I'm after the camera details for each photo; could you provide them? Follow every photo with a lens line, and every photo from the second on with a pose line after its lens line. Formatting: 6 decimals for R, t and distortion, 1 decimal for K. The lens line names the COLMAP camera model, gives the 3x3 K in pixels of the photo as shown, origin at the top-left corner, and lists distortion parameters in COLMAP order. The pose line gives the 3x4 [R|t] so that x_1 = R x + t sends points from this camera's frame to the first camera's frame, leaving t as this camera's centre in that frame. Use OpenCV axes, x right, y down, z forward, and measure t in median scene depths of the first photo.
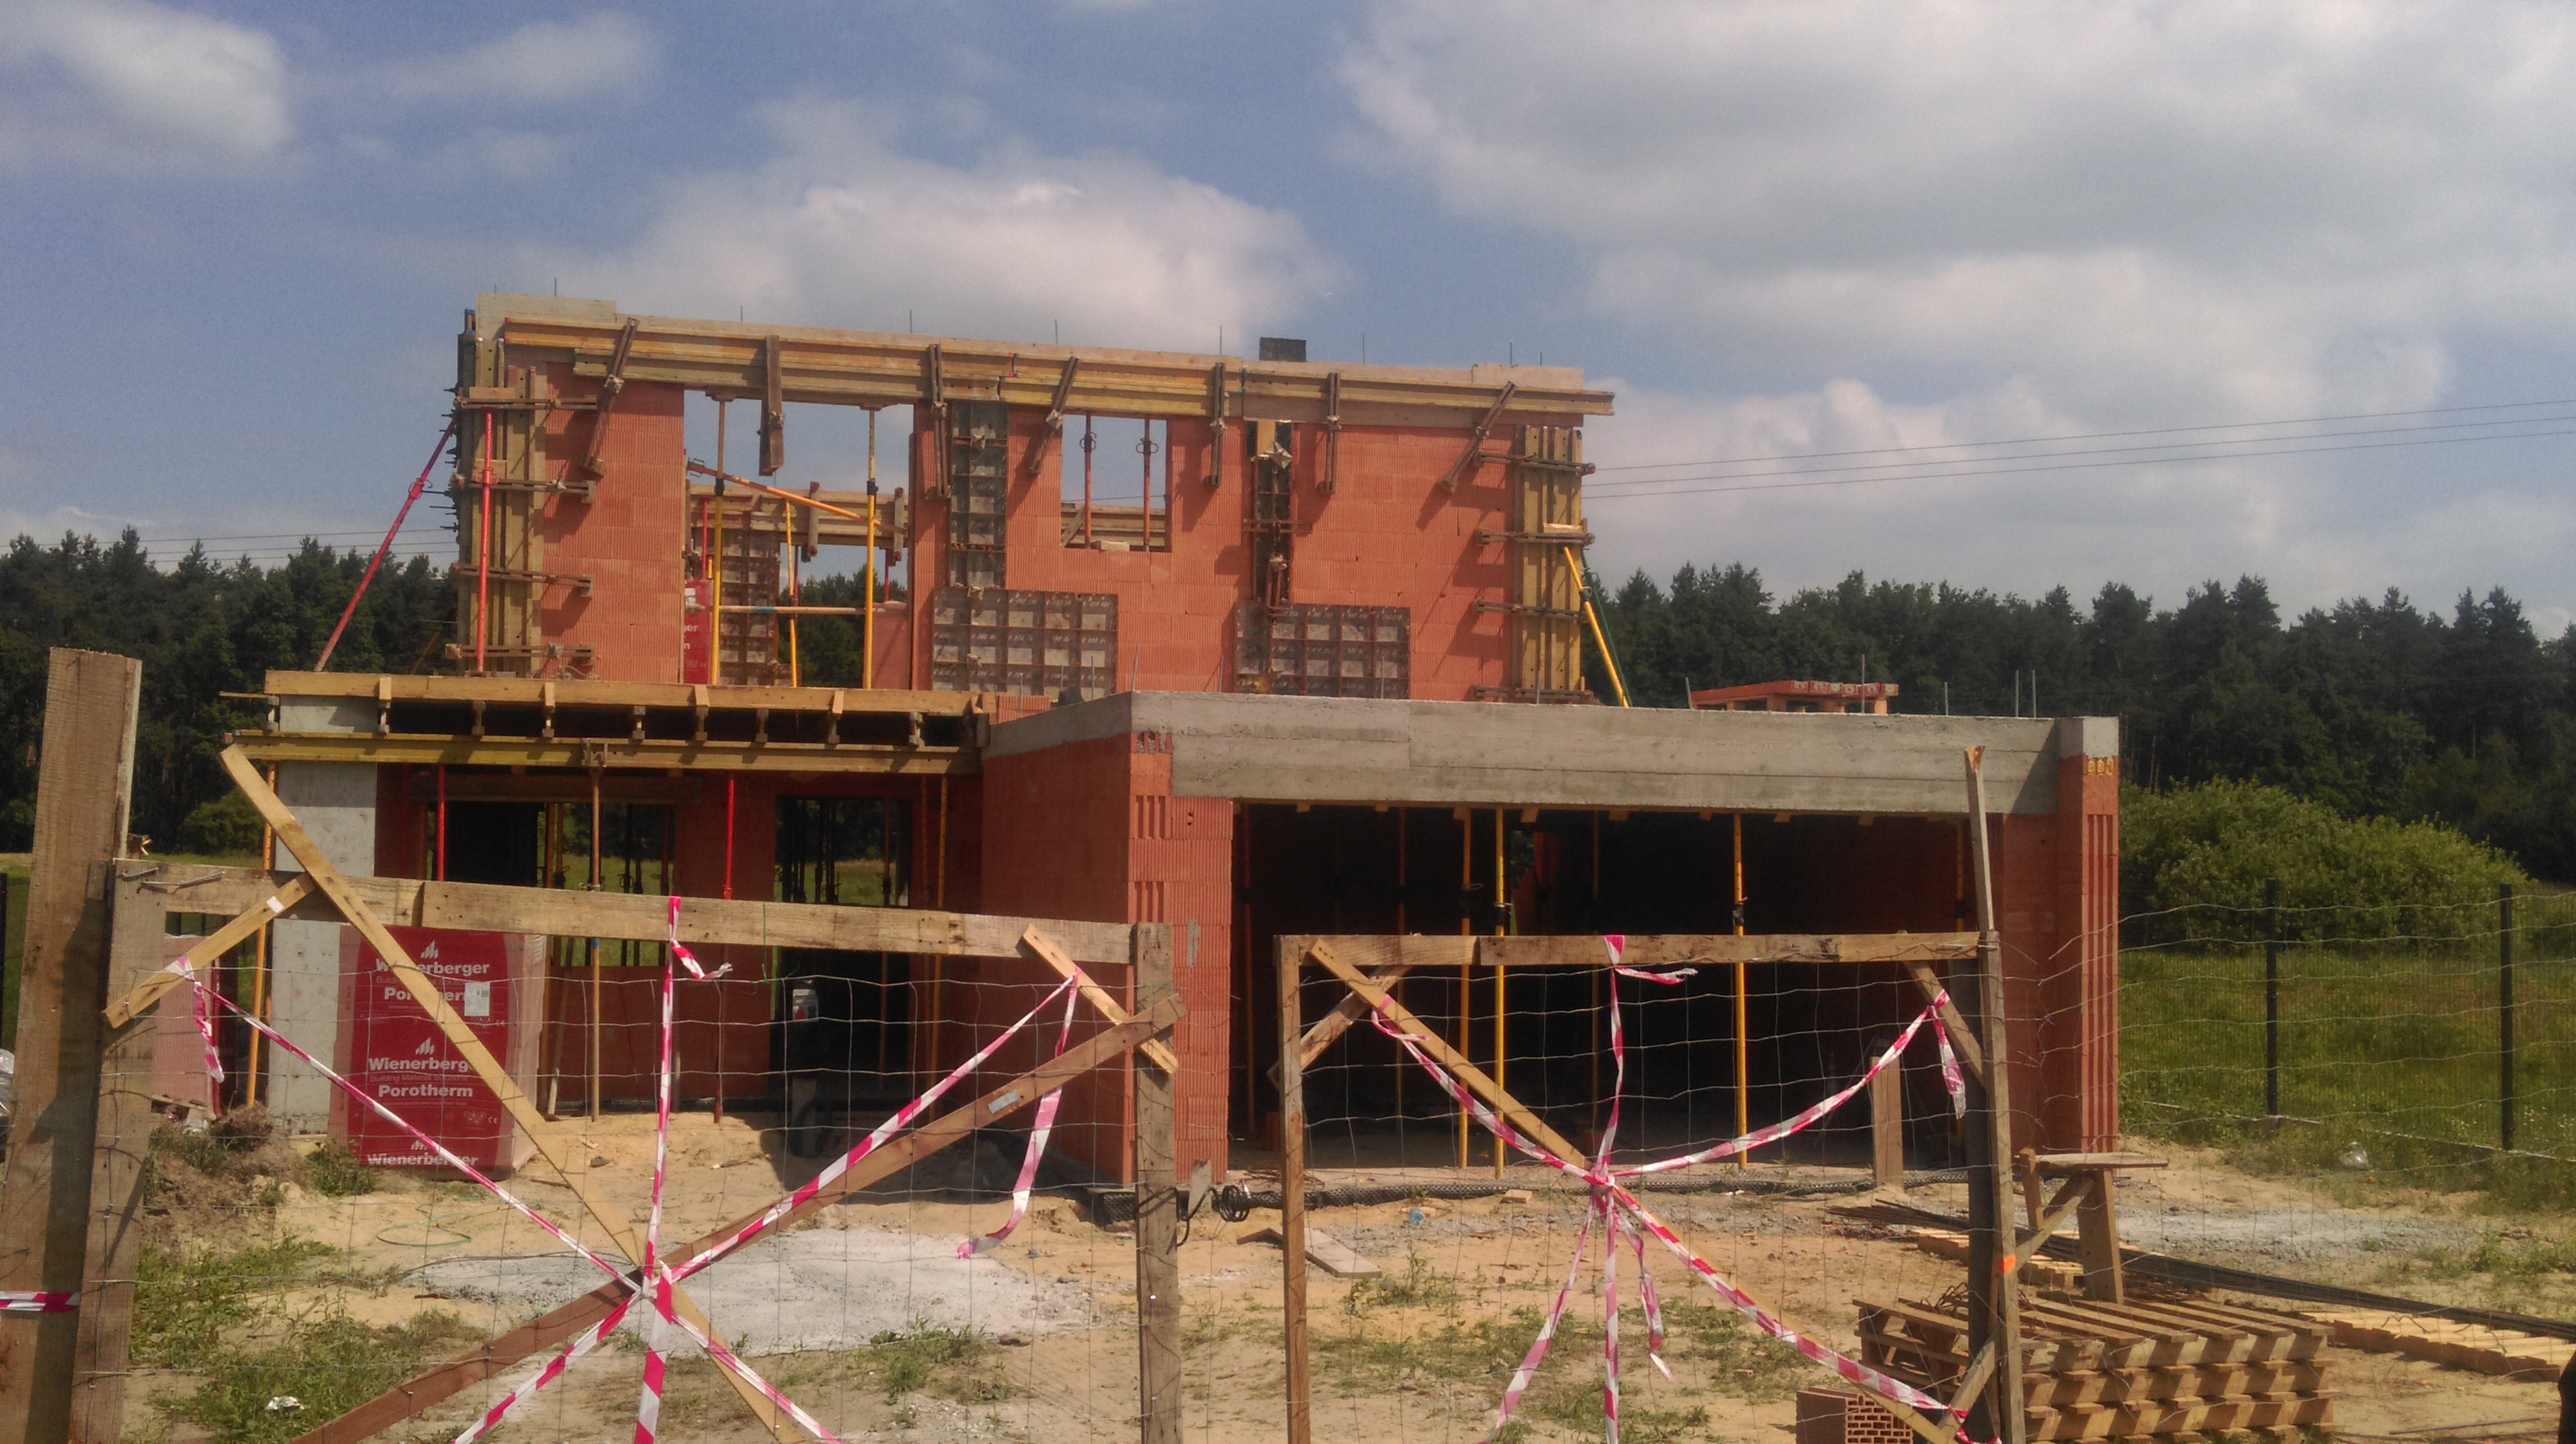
lens RADIAL K [[2937.5, 0, 1296.9], [0, 2937.5, 711.3], [0, 0, 1]] dist [0.111858, -0.027950]
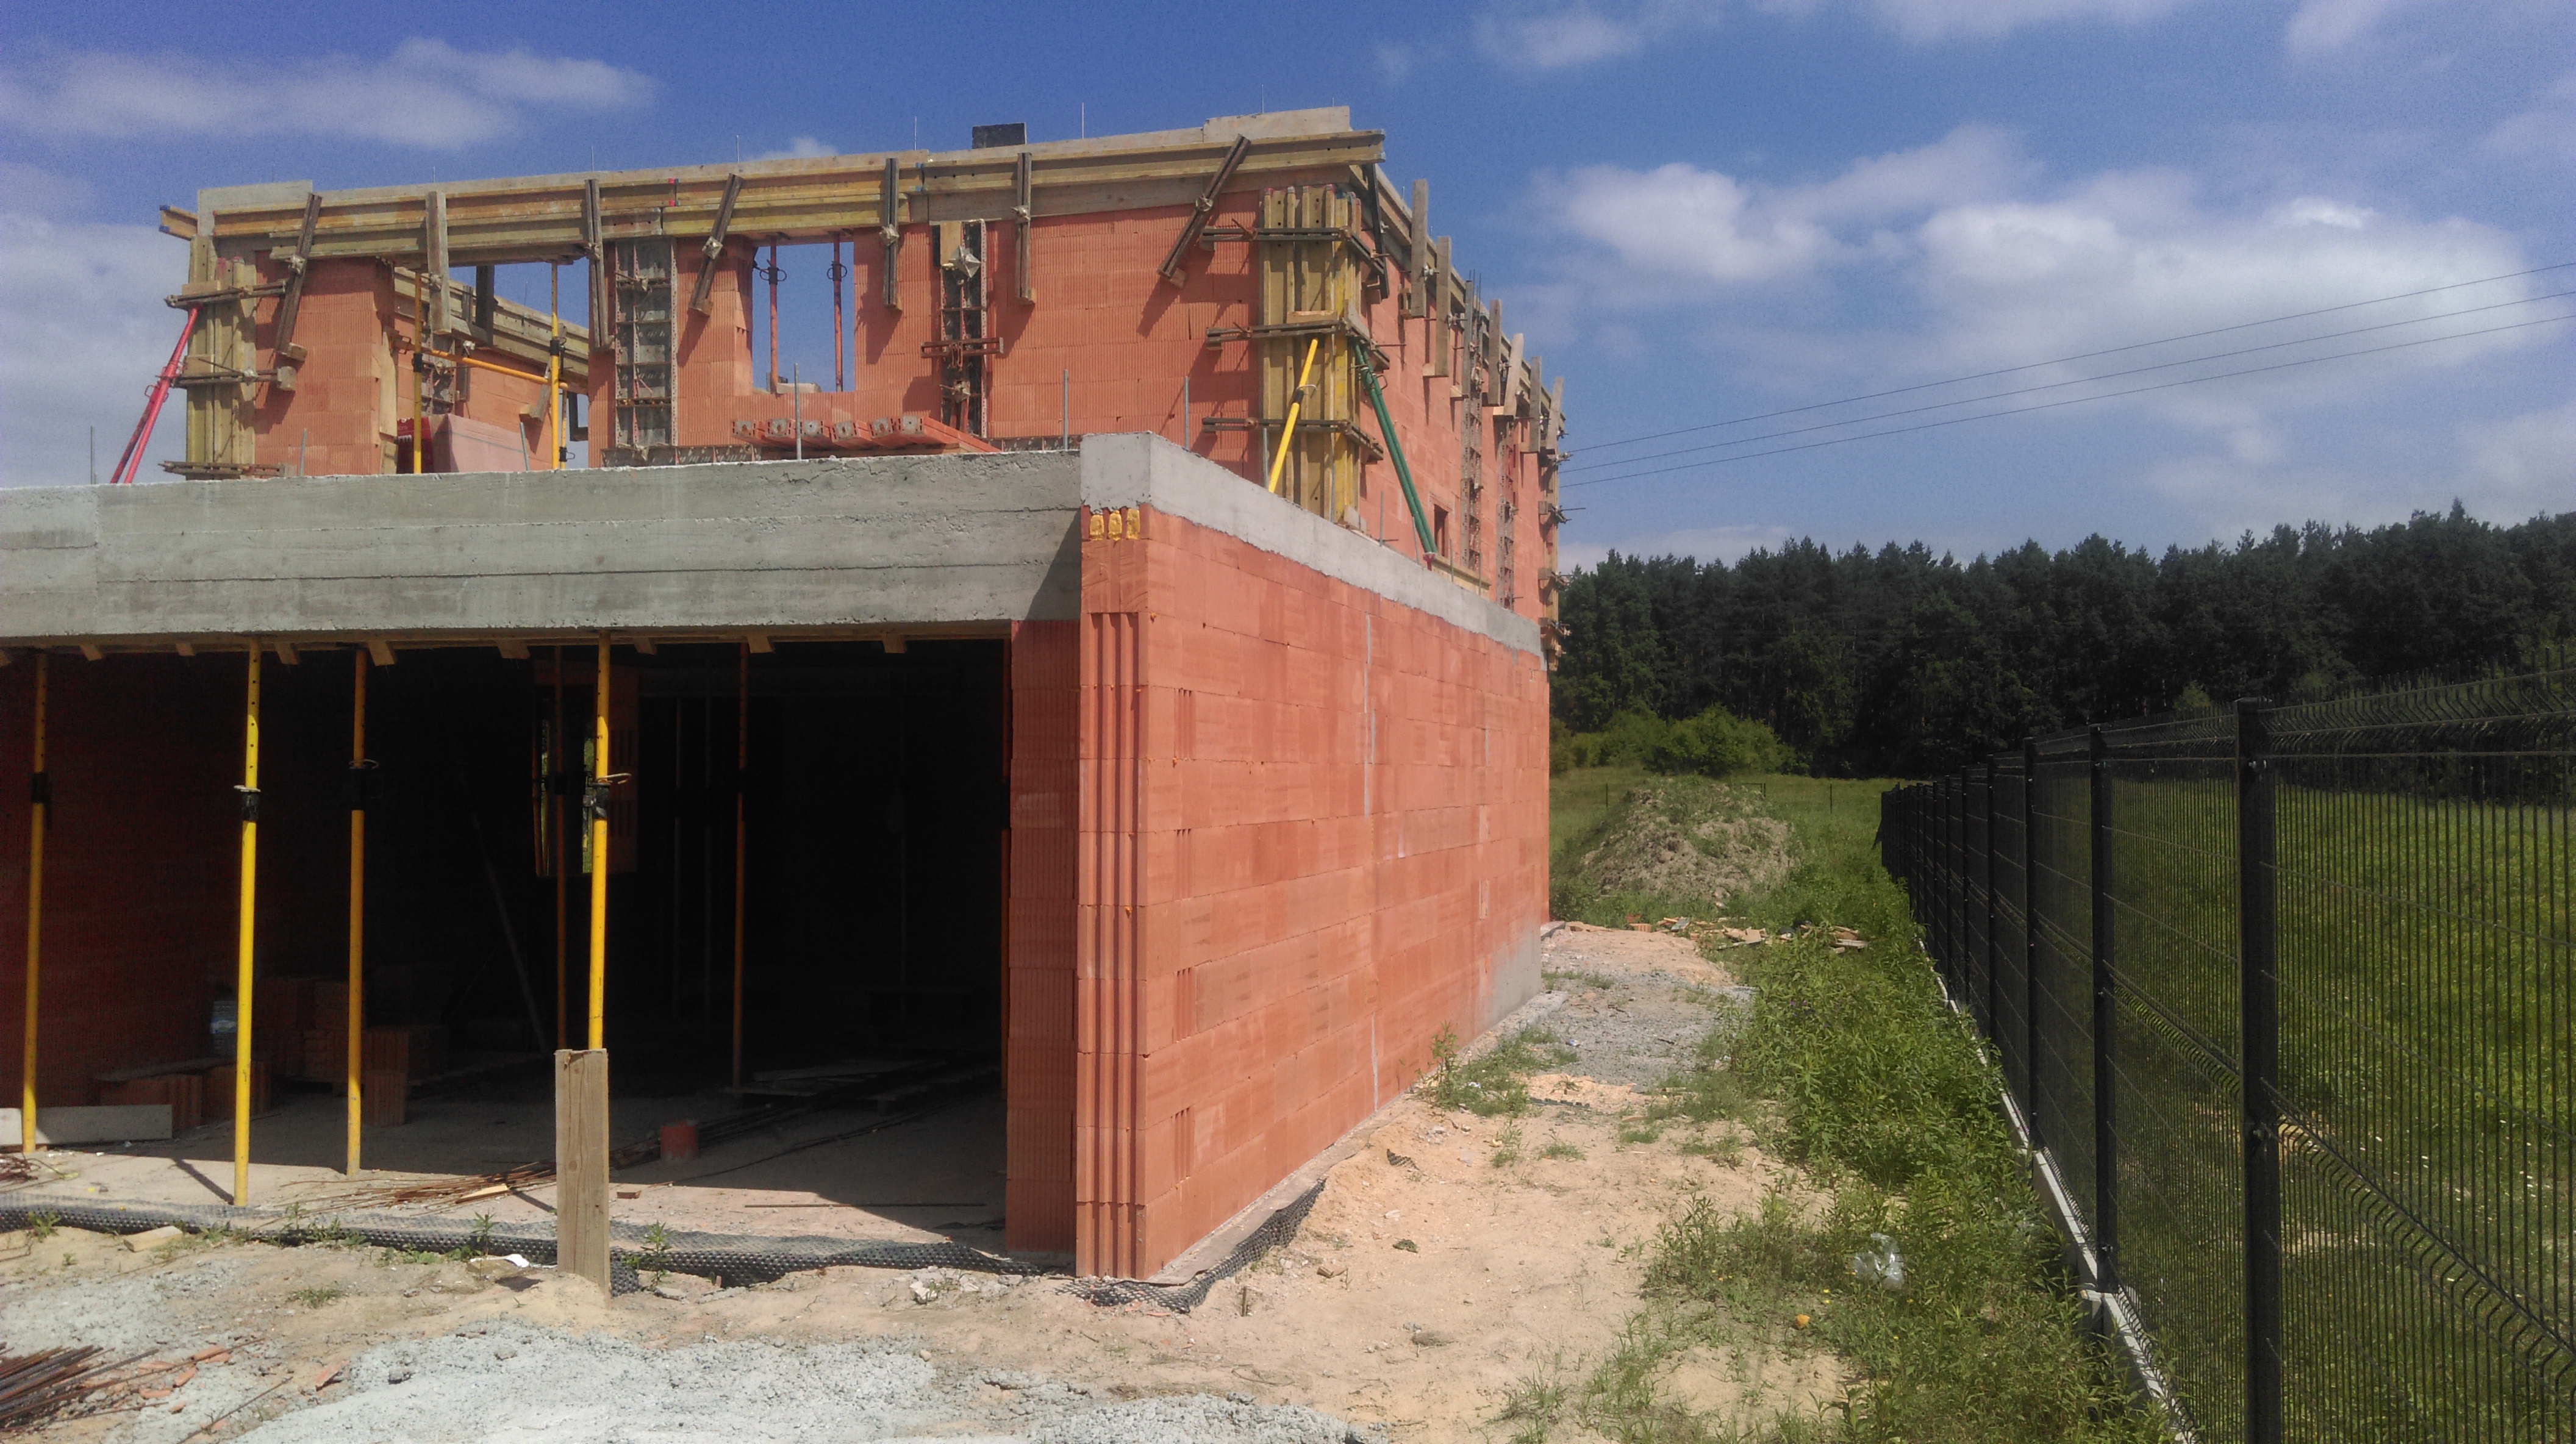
lens RADIAL K [[2101.2, 0, 1291.1], [0, 2101.2, 738.8], [0, 0, 1]] dist [0.122818, -0.210233]
pose [[0.858537, -0.019748, -0.512371, 0.404743], [0.035642, 0.999139, 0.021214, 0.041586], [0.511511, -0.036475, 0.858502, 0.558431]]
